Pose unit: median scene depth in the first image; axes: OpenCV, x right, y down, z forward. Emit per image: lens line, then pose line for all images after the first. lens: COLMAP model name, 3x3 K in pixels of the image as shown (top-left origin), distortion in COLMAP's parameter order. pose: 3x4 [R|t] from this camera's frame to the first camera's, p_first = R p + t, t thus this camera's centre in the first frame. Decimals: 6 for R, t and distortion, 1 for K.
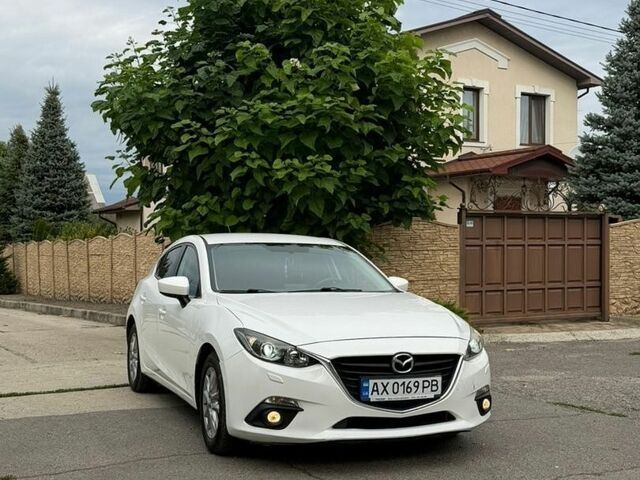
lens RADIAL K [[829.1, 0, 319.0], [0, 829.1, 239.8], [0, 0, 1]] dist [0.116354, 0.000000]
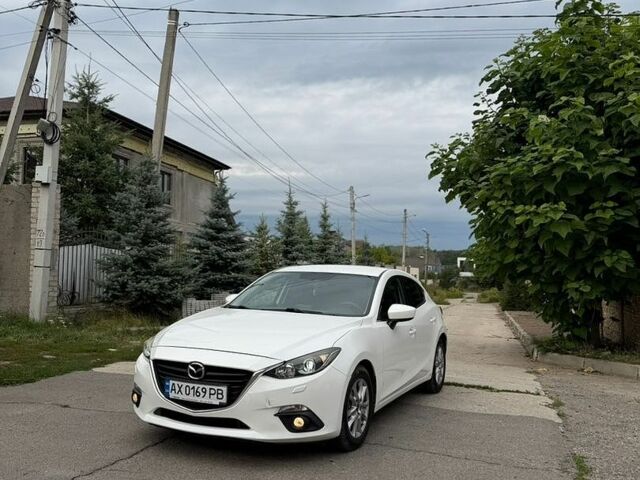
lens RADIAL K [[587.4, 0, 326.6], [0, 587.4, 245.7], [0, 0, 1]] dist [0.098166, 0.000000]
pose [[0.690824, -0.015555, -0.722855, 0.361921], [-0.017304, 0.999126, -0.038037, -0.002041], [0.722816, 0.038786, 0.689952, 0.223917]]
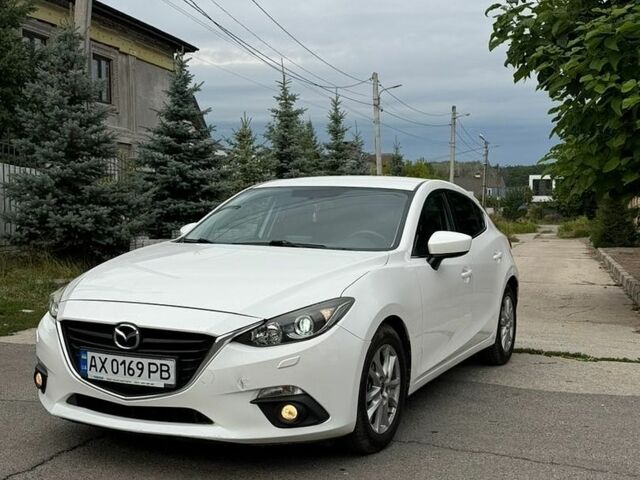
lens RADIAL K [[829.1, 0, 323.5], [0, 829.1, 238.3], [0, 0, 1]] dist [0.116354, 0.000000]
pose [[0.674283, 0.034017, -0.737689, 0.334097], [0.005605, 0.998674, 0.051175, 0.007548], [0.738452, -0.038642, 0.673198, 0.258269]]
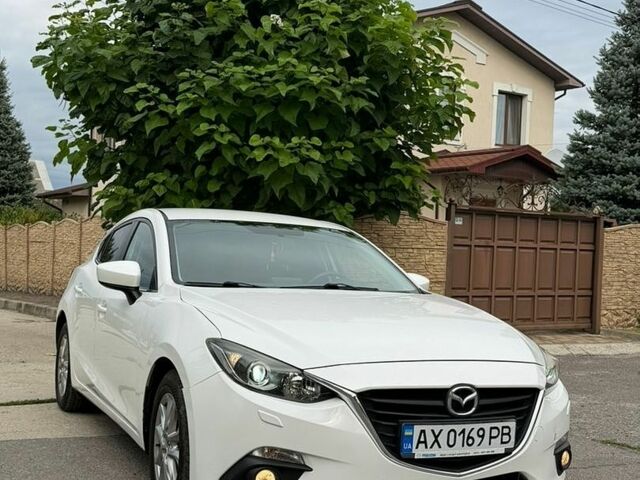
lens RADIAL K [[829.1, 0, 322.3], [0, 829.1, 243.4], [0, 0, 1]] dist [0.116354, 0.000000]
pose [[0.997444, 0.039677, 0.059420, -0.023145], [-0.039900, 0.999200, 0.002566, 0.010929], [-0.059271, -0.004930, 0.998230, 0.144372]]
